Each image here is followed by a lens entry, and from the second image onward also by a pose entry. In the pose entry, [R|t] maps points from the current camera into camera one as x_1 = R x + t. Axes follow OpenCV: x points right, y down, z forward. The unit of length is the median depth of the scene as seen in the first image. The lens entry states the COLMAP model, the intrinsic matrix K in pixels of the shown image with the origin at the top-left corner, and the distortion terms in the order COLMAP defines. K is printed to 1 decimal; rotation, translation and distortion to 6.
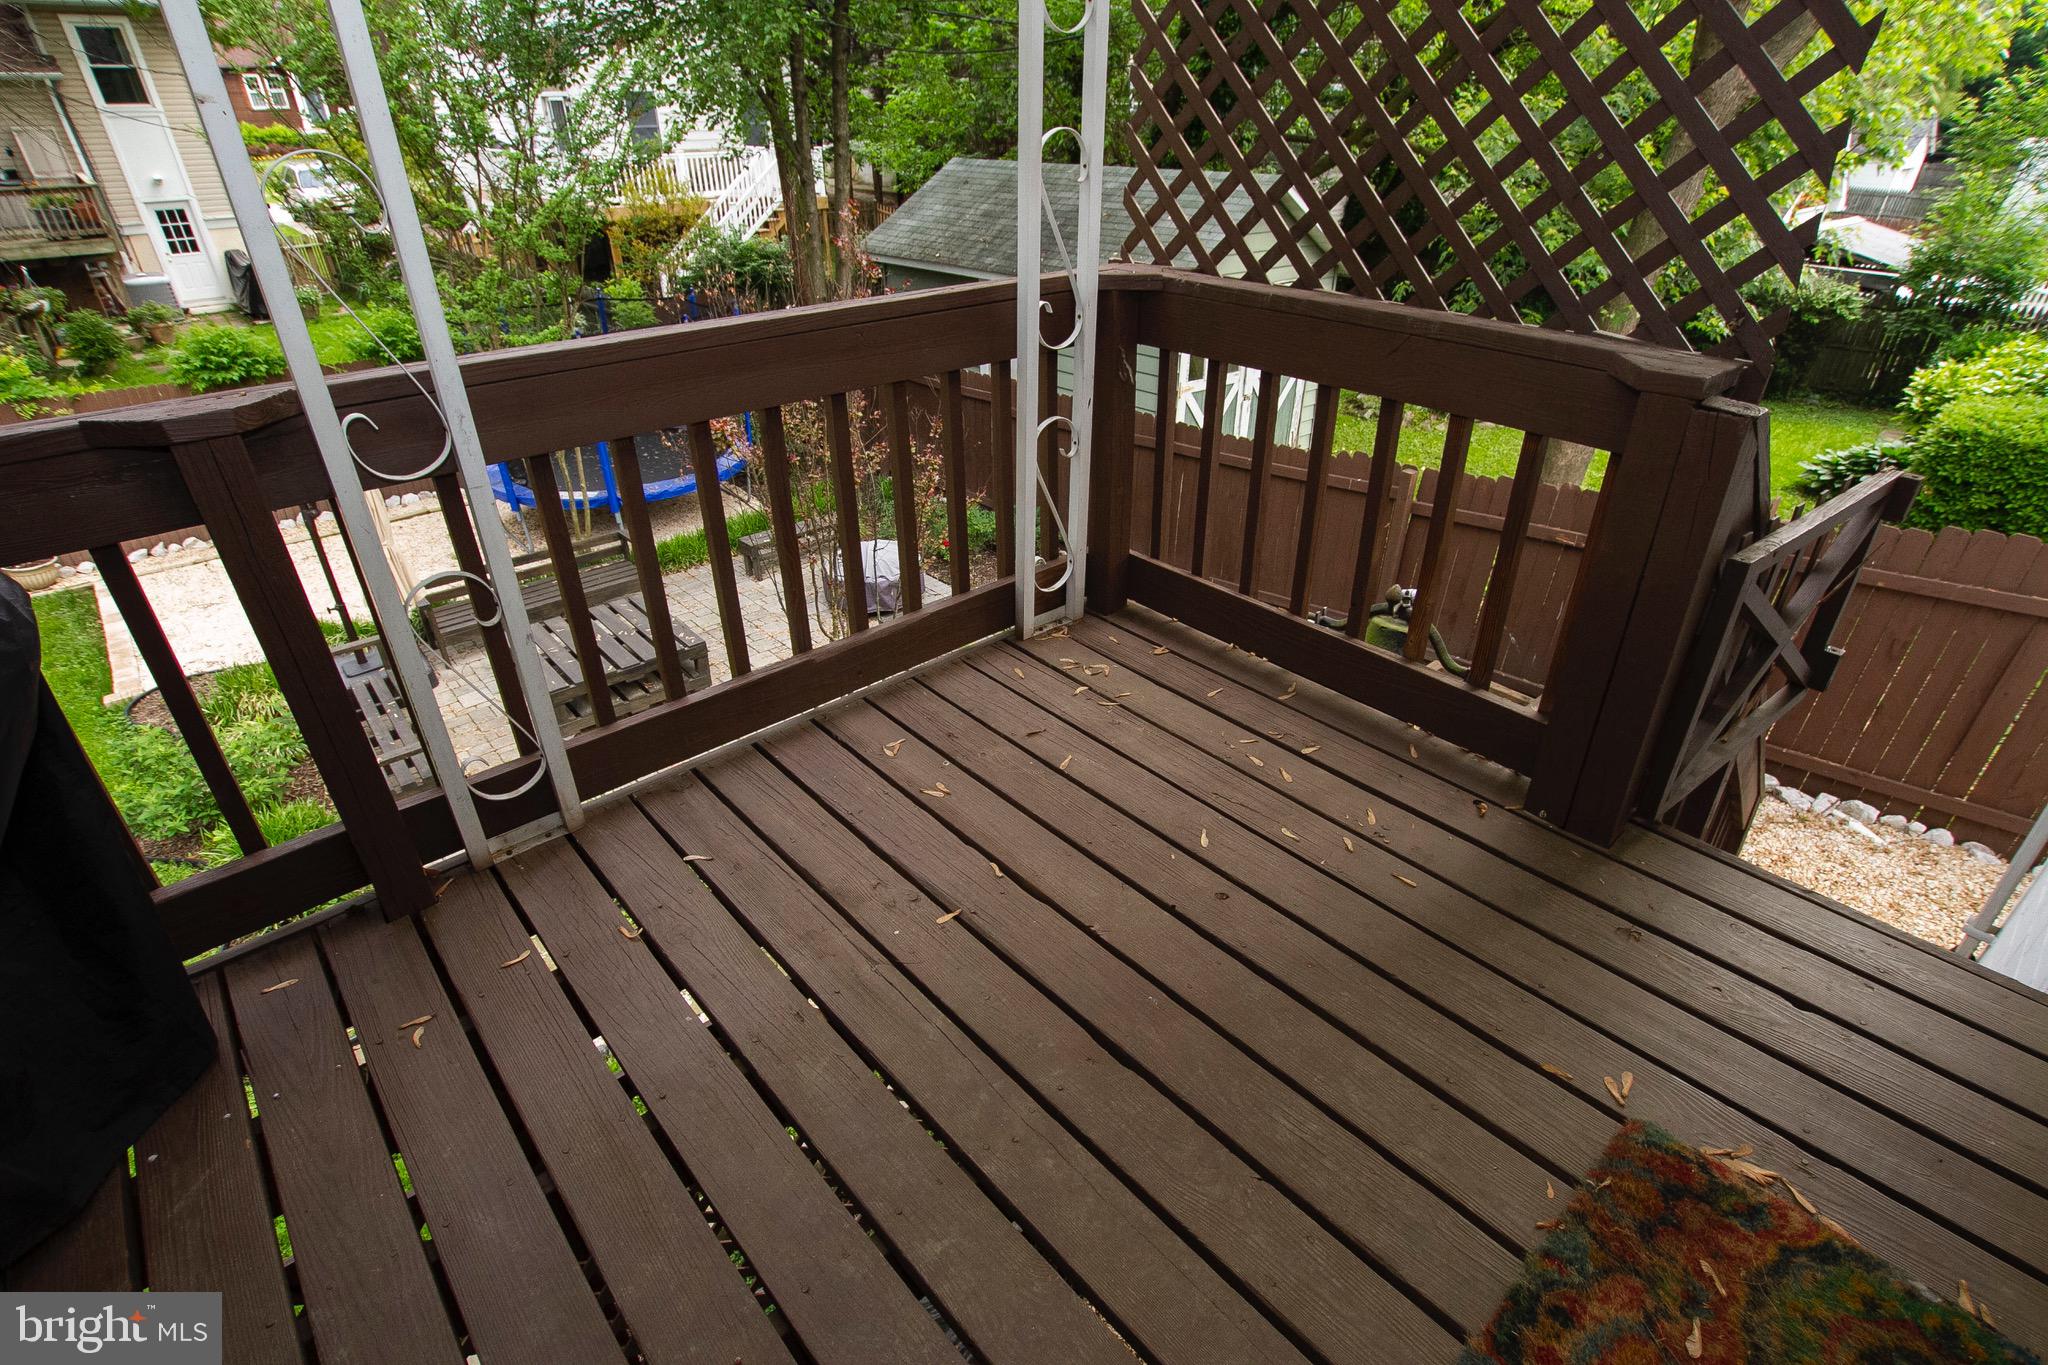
lens RADIAL K [[958.8, 0, 1022.1], [0, 958.8, 701.8], [0, 0, 1]] dist [-0.030696, 0.004613]
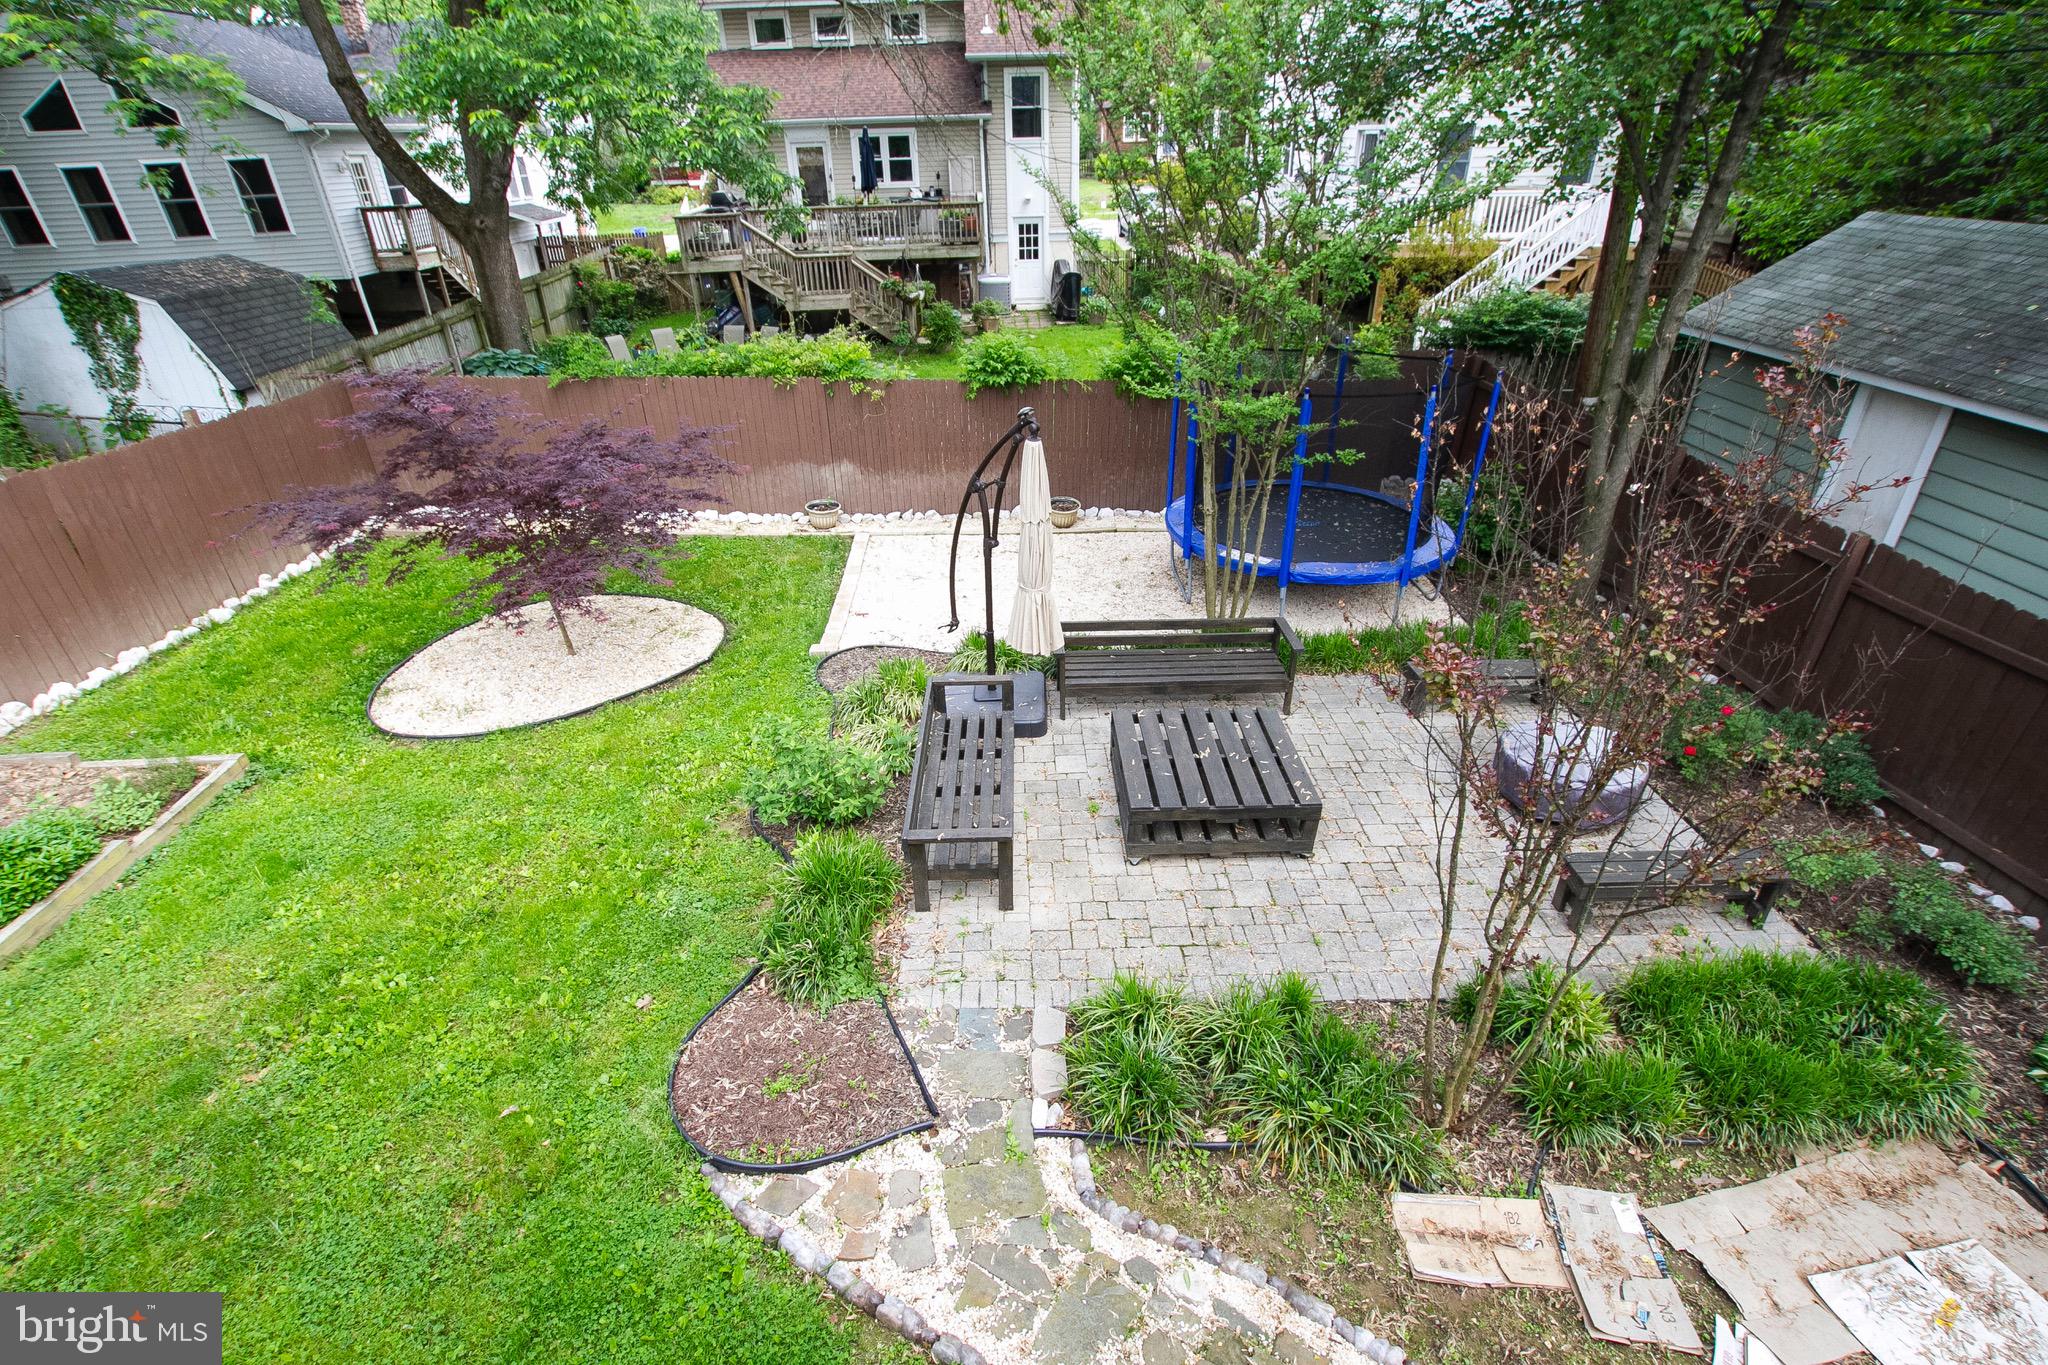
lens RADIAL K [[929.6, 0, 1044.9], [0, 929.6, 683.0], [0, 0, 1]] dist [-0.032150, -0.000002]
pose [[0.768680, 0.305683, -0.561861, -0.056607], [-0.320645, 0.944223, 0.075035, -0.076166], [0.553459, 0.122480, 0.823821, 0.121115]]
